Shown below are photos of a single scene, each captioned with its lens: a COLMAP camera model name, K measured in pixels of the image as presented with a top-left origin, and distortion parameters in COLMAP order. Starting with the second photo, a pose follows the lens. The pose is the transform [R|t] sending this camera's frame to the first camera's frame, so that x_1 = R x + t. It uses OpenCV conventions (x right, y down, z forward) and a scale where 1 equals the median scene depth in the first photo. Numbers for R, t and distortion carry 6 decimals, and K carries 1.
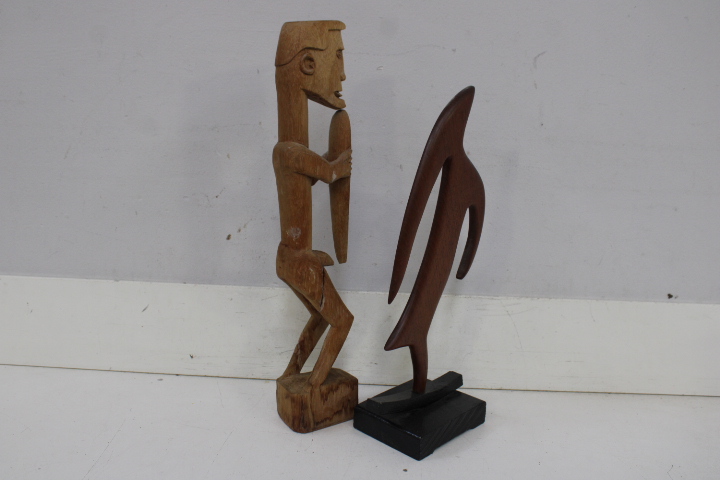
lens RADIAL K [[662.4, 0, 358.0], [0, 662.4, 240.9], [0, 0, 1]] dist [-0.101509, 0.000000]
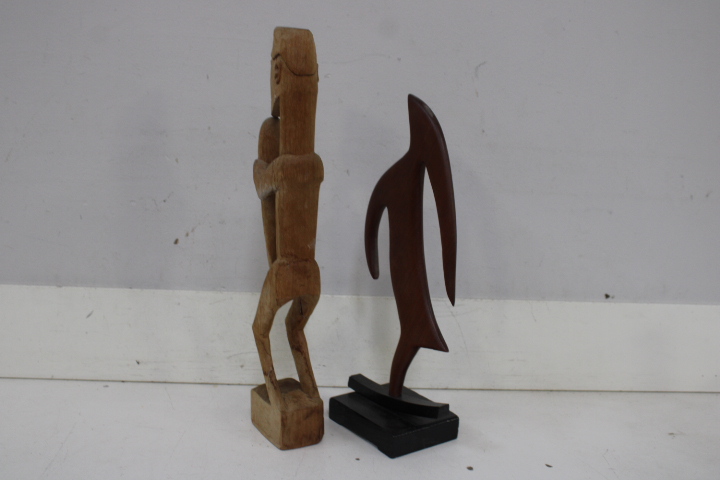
lens RADIAL K [[752.4, 0, 362.1], [0, 752.4, 245.5], [0, 0, 1]] dist [-0.085506, 0.000000]
pose [[0.994875, -0.004721, 0.100998, -0.030655], [0.006635, 0.999804, -0.018629, 0.023615], [-0.100891, 0.019204, 0.994712, -0.155528]]
